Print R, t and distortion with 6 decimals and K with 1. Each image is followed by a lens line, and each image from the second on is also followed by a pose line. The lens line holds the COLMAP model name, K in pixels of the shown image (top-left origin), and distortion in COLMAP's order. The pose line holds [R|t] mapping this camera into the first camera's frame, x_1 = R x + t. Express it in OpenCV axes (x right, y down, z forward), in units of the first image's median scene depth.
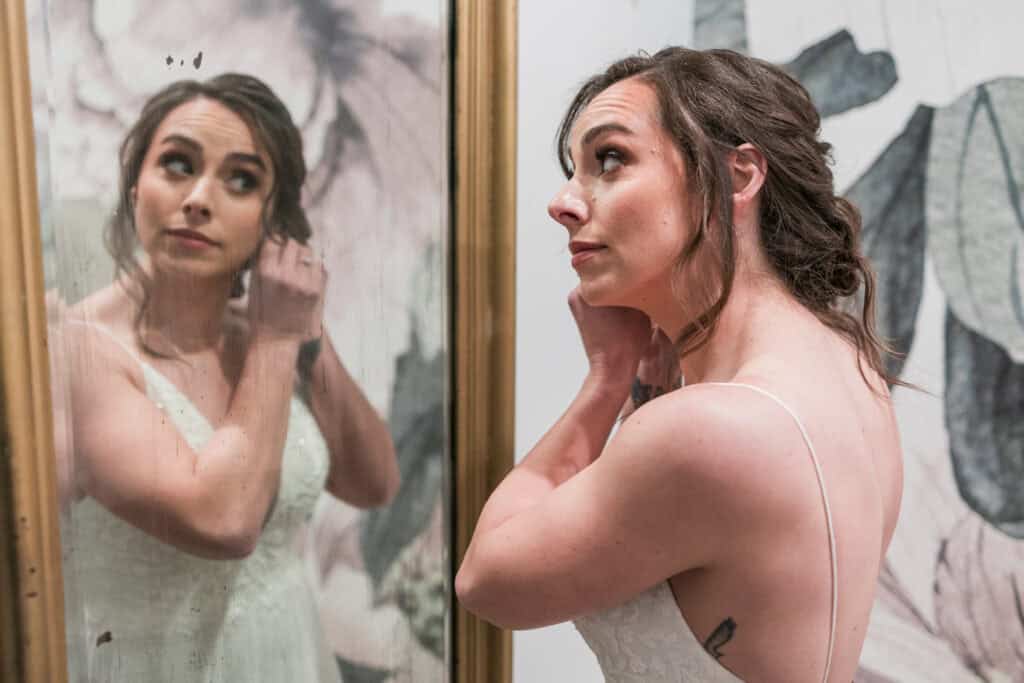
lens RADIAL K [[1041.7, 0, 512.0], [0, 1041.7, 341.5], [0, 0, 1]] dist [0.011904, 0.031055]
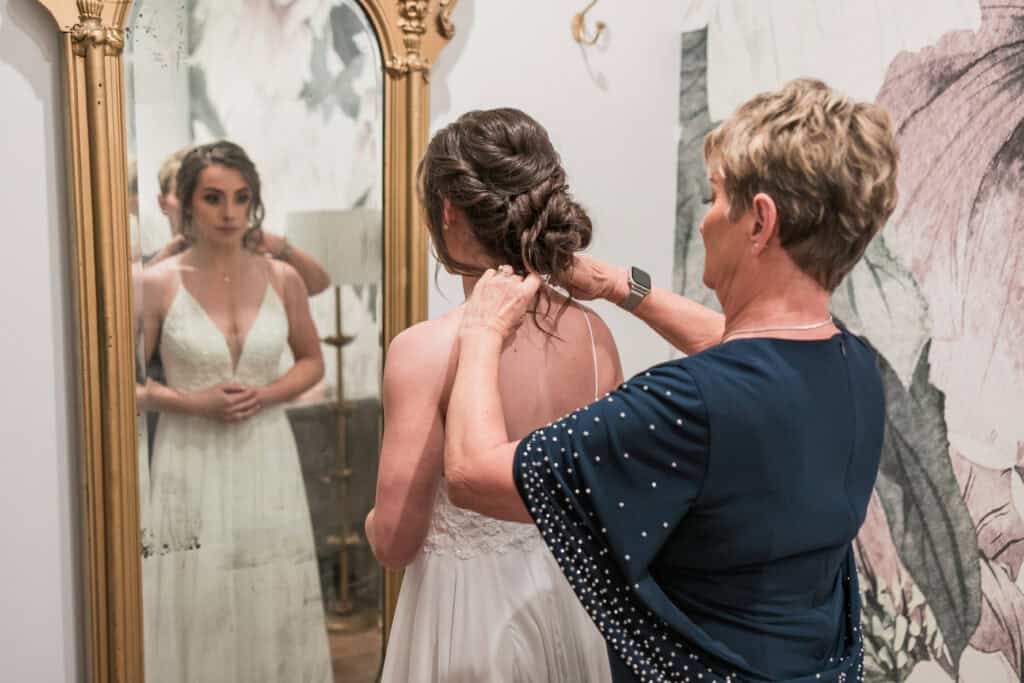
lens RADIAL K [[1003.9, 0, 487.5], [0, 1003.9, 341.9], [0, 0, 1]] dist [0.016843, 0.027848]
pose [[0.898261, 0.055811, -0.435904, 0.560584], [-0.059074, 0.998235, 0.006076, 0.043545], [0.435474, 0.020293, 0.899972, -0.356884]]
